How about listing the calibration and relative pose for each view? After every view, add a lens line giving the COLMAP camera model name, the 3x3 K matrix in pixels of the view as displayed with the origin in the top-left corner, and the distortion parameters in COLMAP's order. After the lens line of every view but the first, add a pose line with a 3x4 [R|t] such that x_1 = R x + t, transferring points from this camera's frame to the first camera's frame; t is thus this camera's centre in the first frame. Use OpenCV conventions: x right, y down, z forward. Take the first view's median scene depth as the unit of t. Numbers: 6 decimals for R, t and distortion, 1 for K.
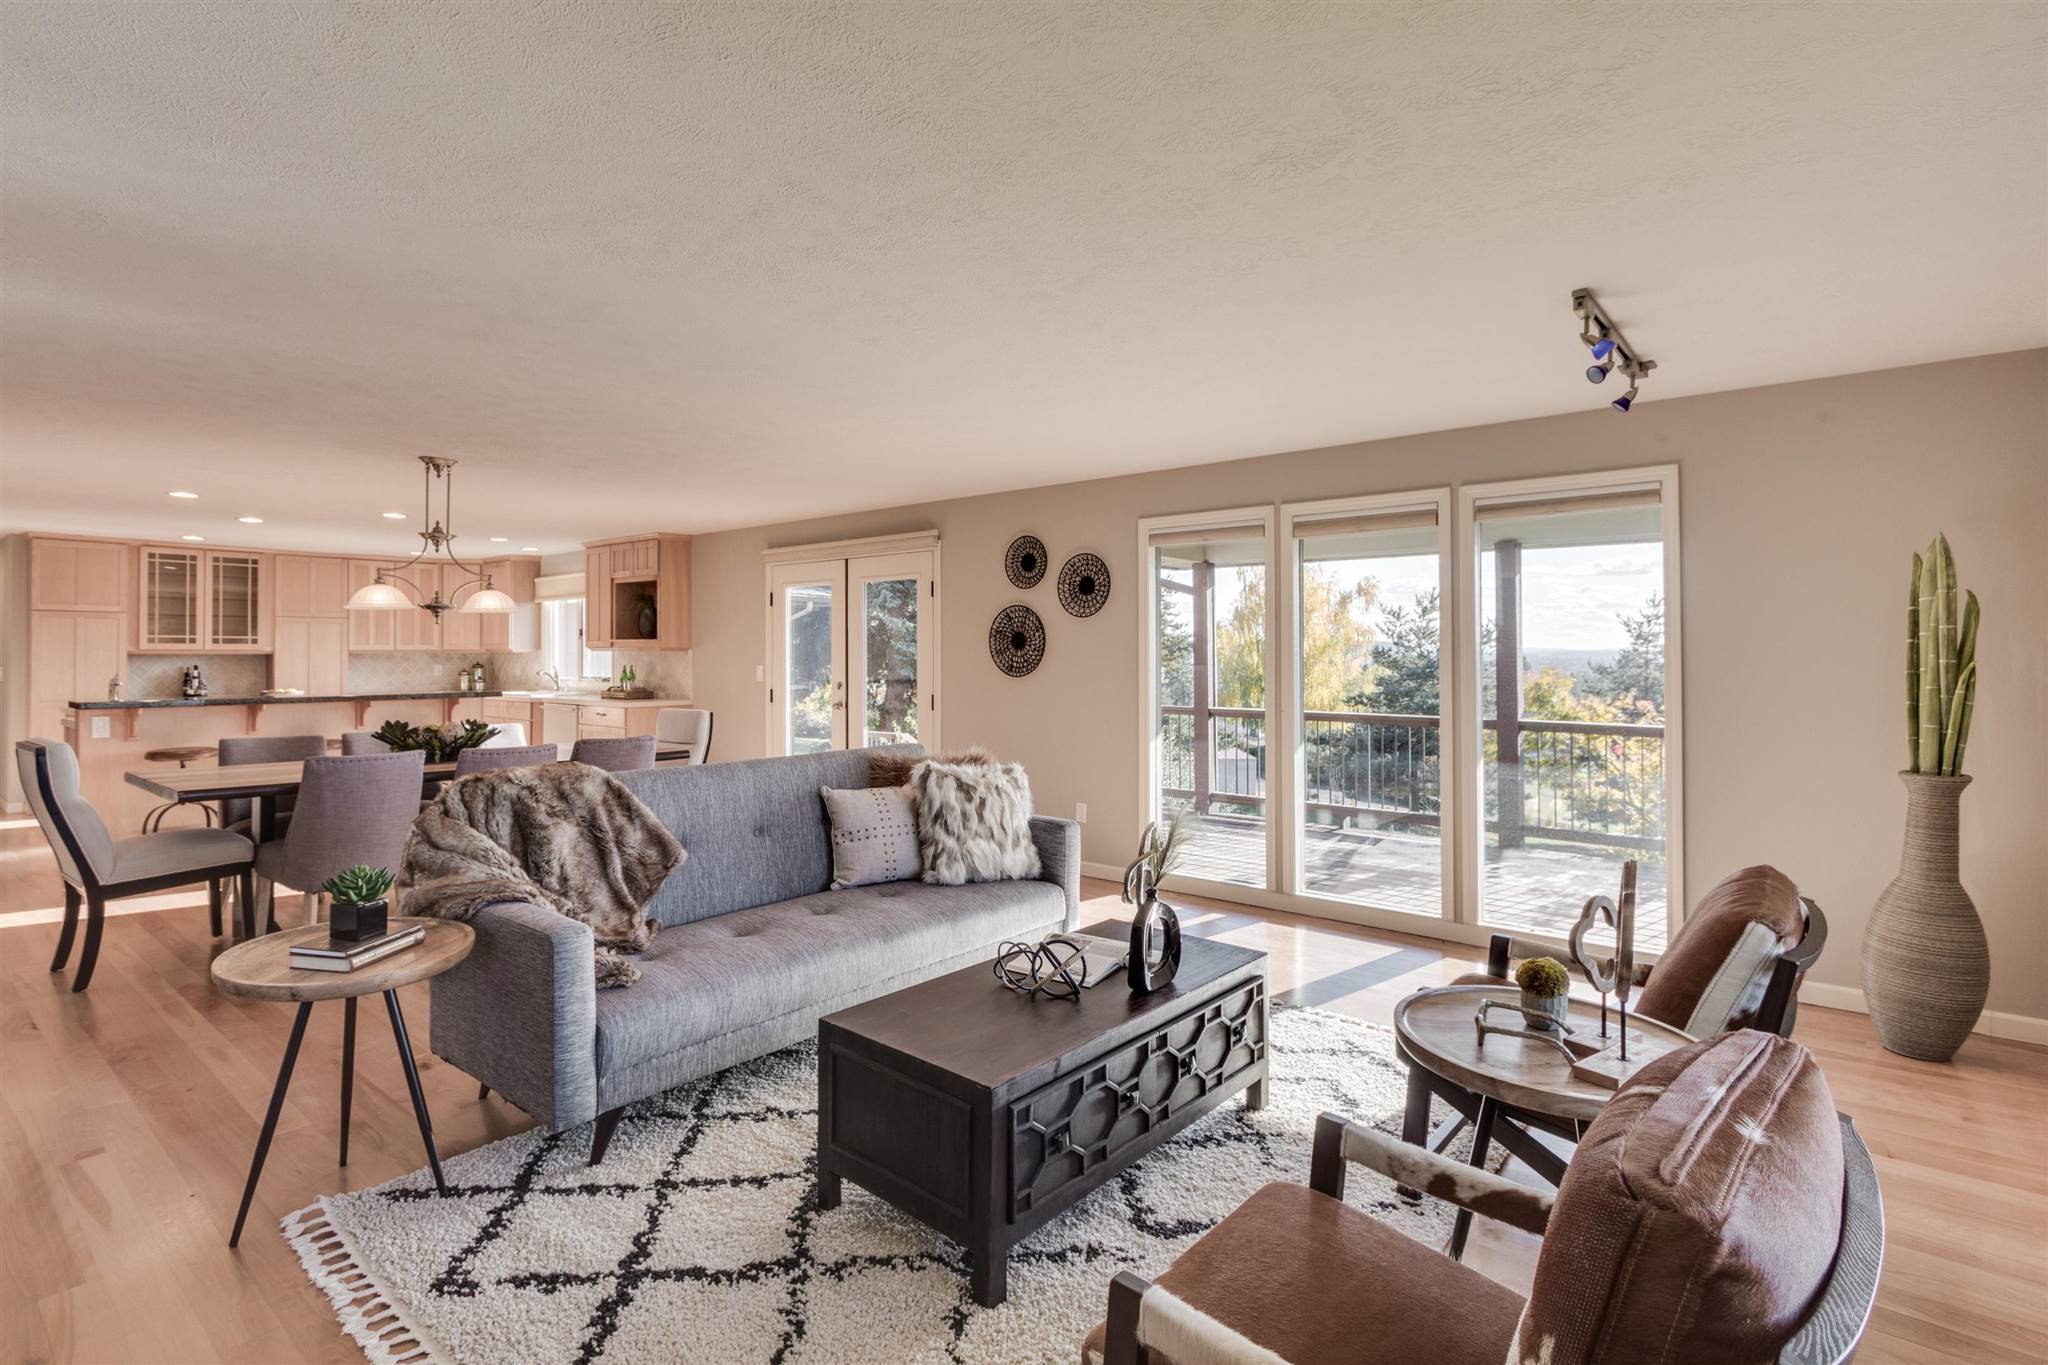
lens RADIAL K [[935.2, 0, 1020.8], [0, 935.2, 631.2], [0, 0, 1]] dist [0.005527, 0.000080]
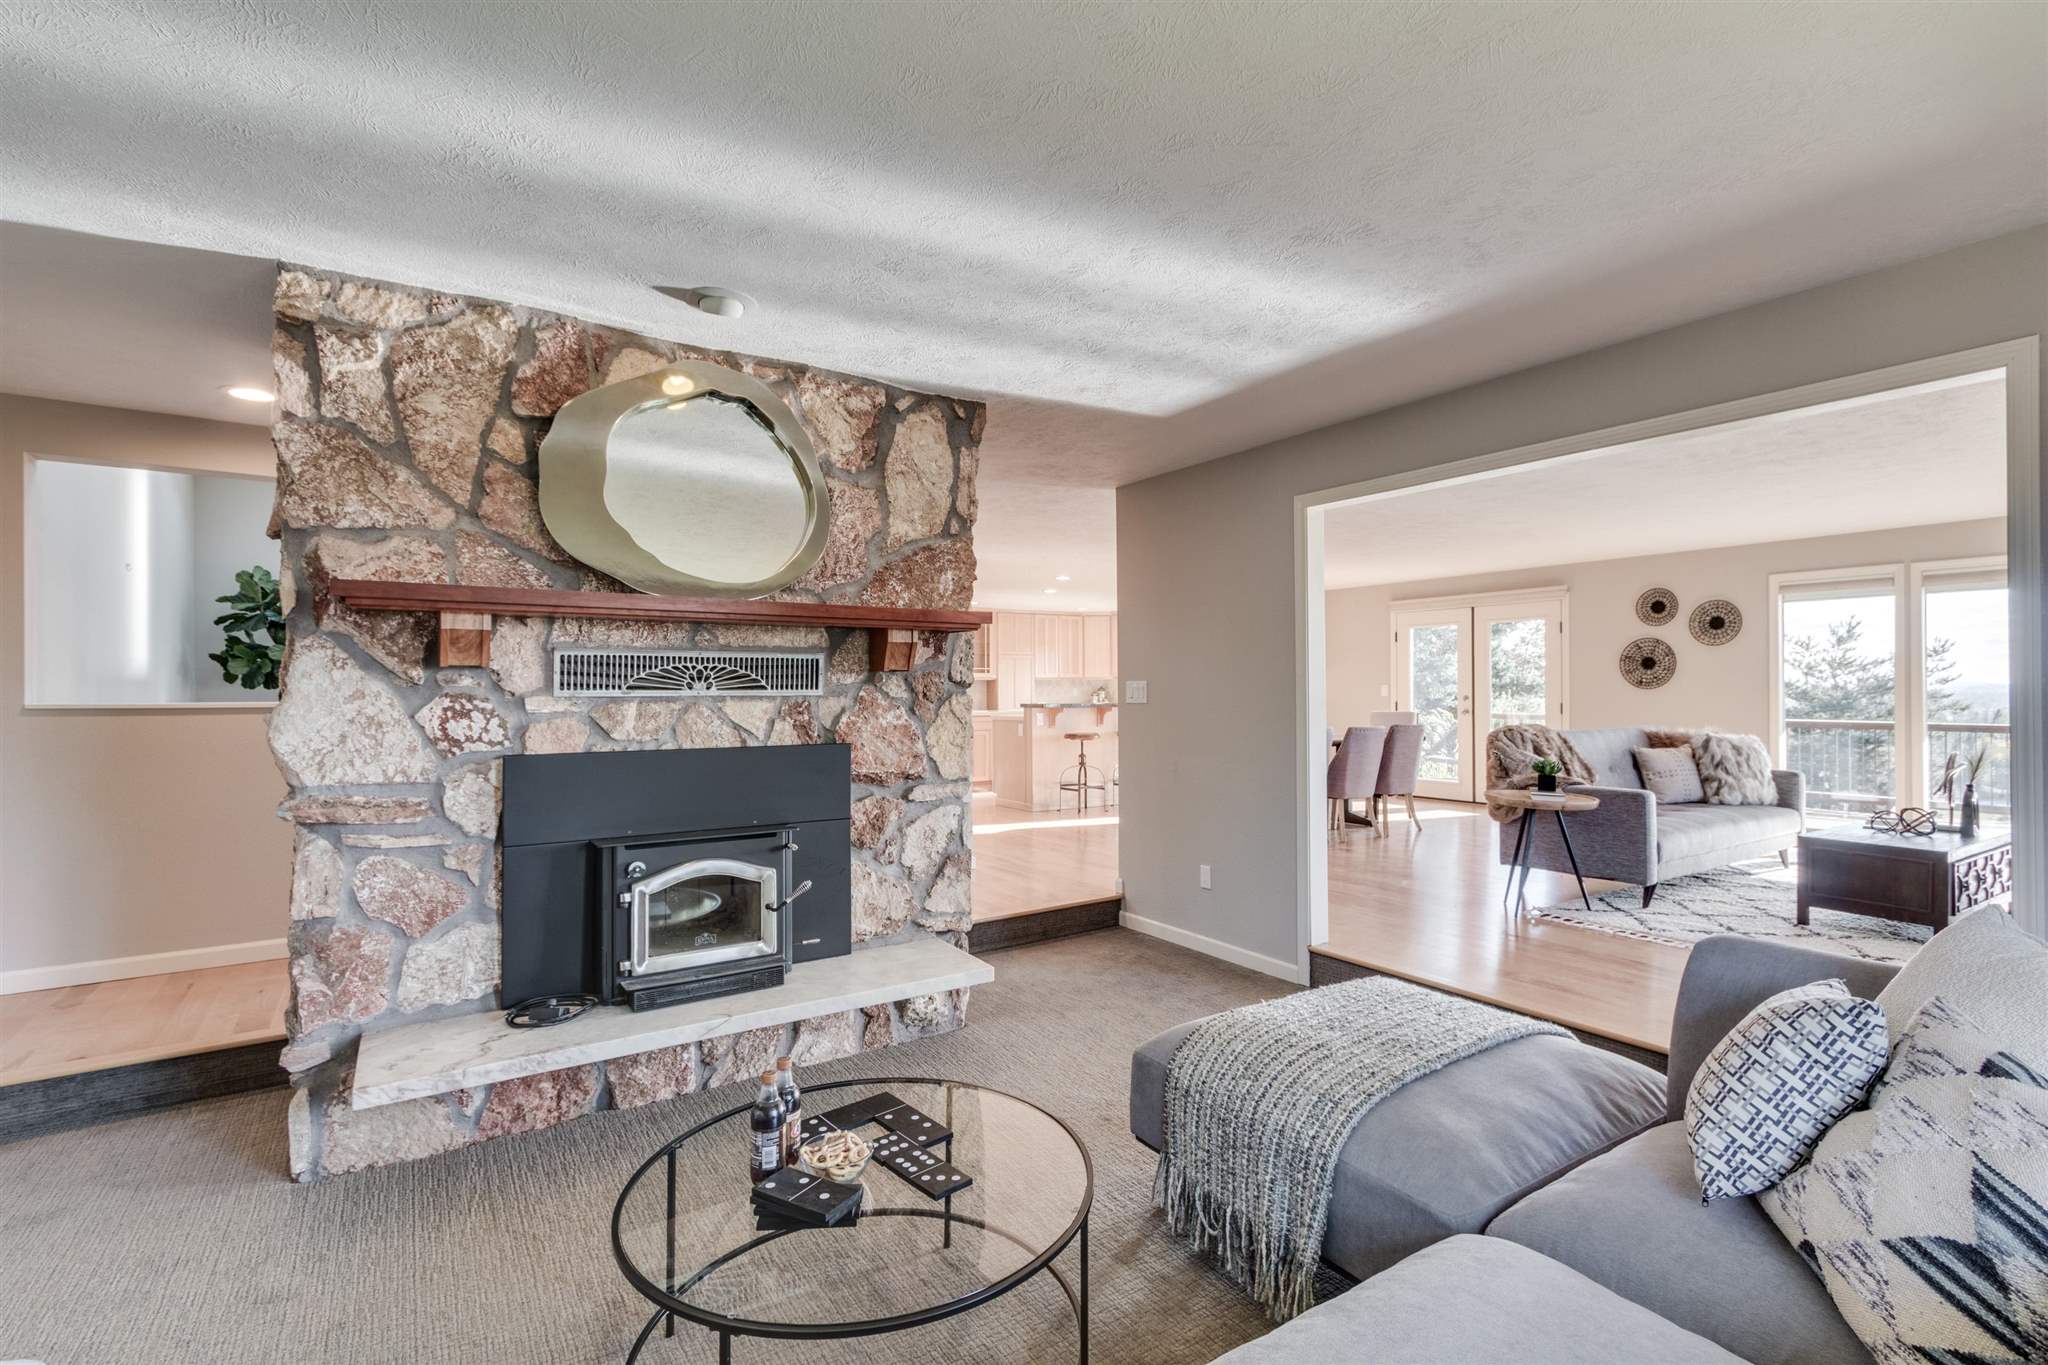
lens RADIAL K [[935.2, 0, 1023.7], [0, 935.2, 690.2], [0, 0, 1]] dist [0.005527, 0.000080]
pose [[0.967537, -0.001346, -0.252728, -0.585592], [0.006906, 0.999753, 0.021115, 0.014971], [0.252637, -0.022175, 0.967307, -0.628798]]
